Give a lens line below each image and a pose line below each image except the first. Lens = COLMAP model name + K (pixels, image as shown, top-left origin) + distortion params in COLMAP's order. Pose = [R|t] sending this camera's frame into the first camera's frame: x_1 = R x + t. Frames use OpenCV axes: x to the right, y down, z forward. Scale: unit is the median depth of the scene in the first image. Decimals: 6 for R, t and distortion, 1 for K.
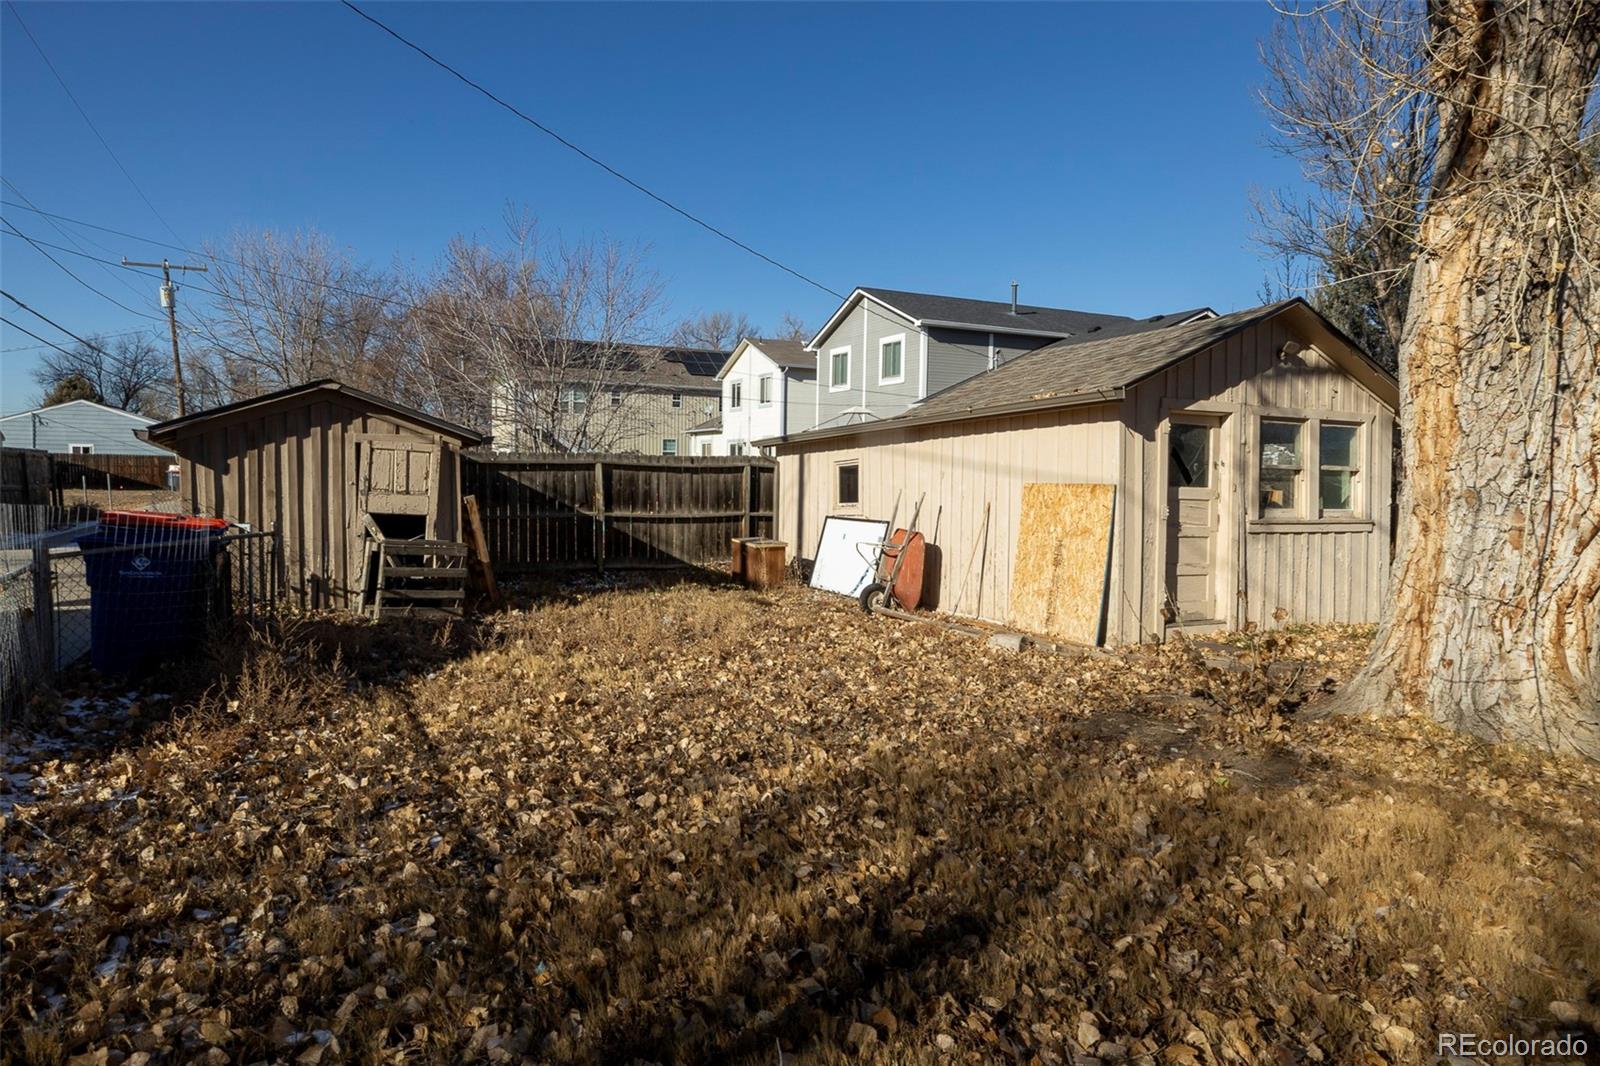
lens RADIAL K [[965.7, 0, 800.3], [0, 965.7, 527.8], [0, 0, 1]] dist [-0.000175, -0.000523]
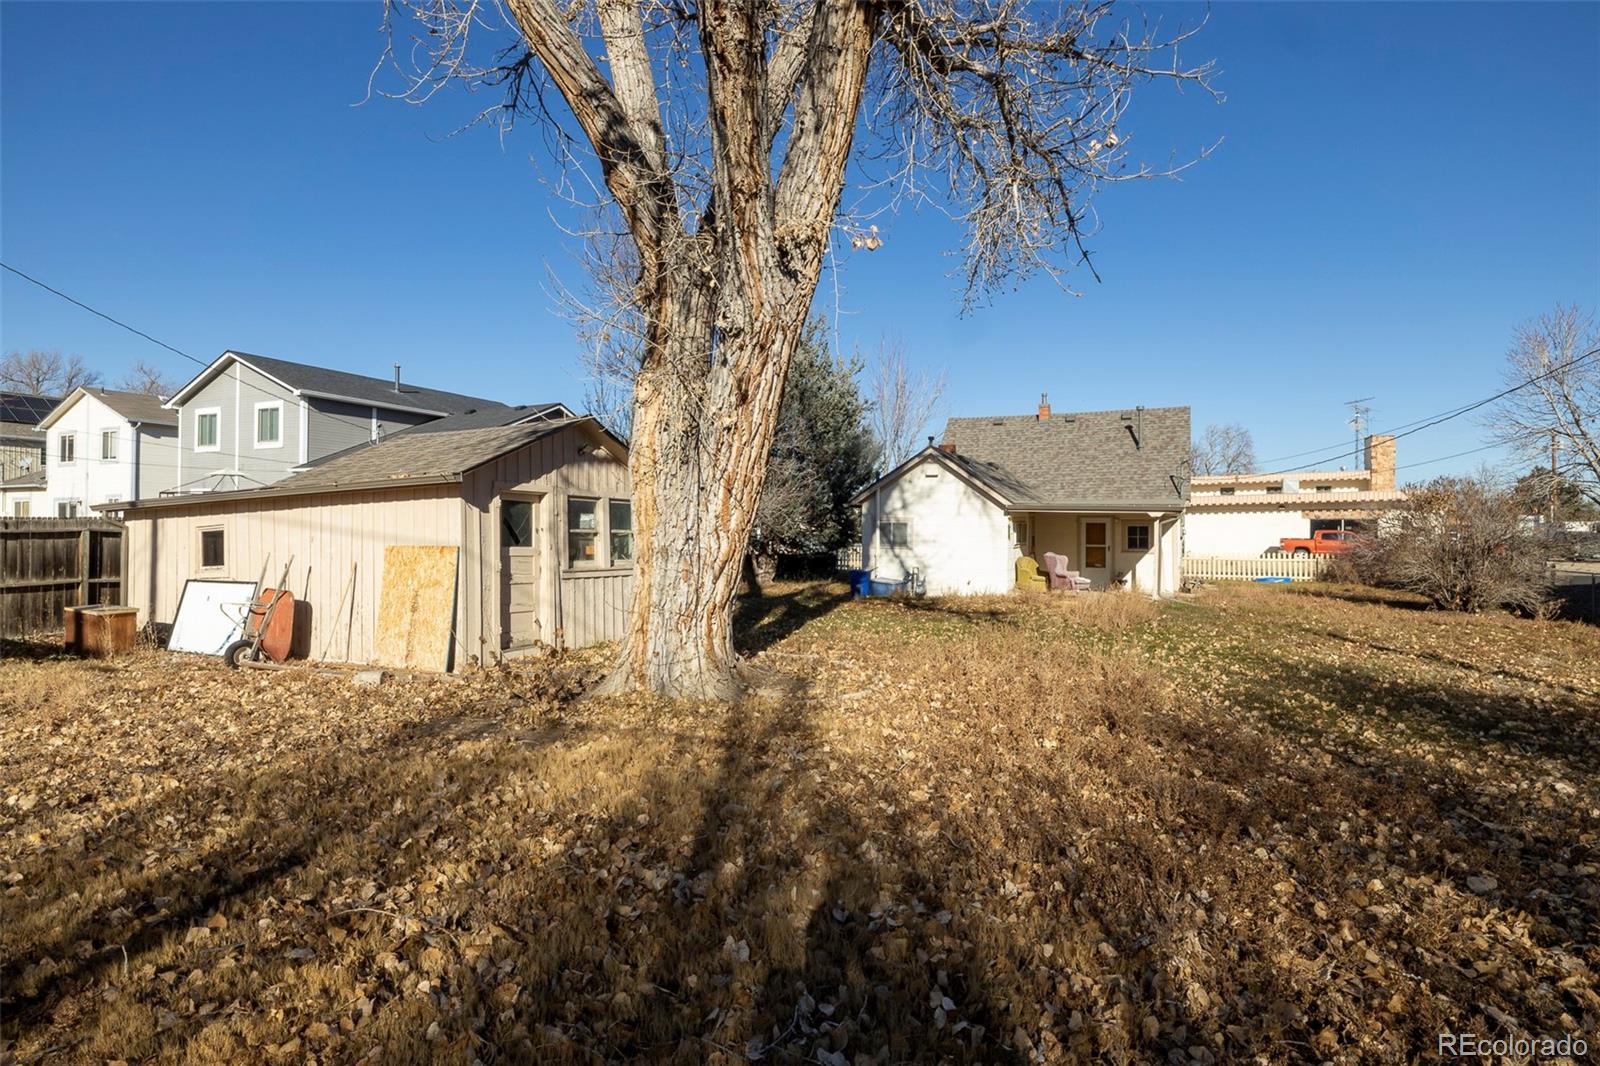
lens RADIAL K [[823.8, 0, 801.0], [0, 823.8, 530.8], [0, 0, 1]] dist [-0.003097, -0.000855]
pose [[0.787950, -0.006586, 0.615704, 0.006392], [0.041617, 0.998226, -0.042582, 0.001136], [-0.614331, 0.059176, 0.786826, -0.167260]]
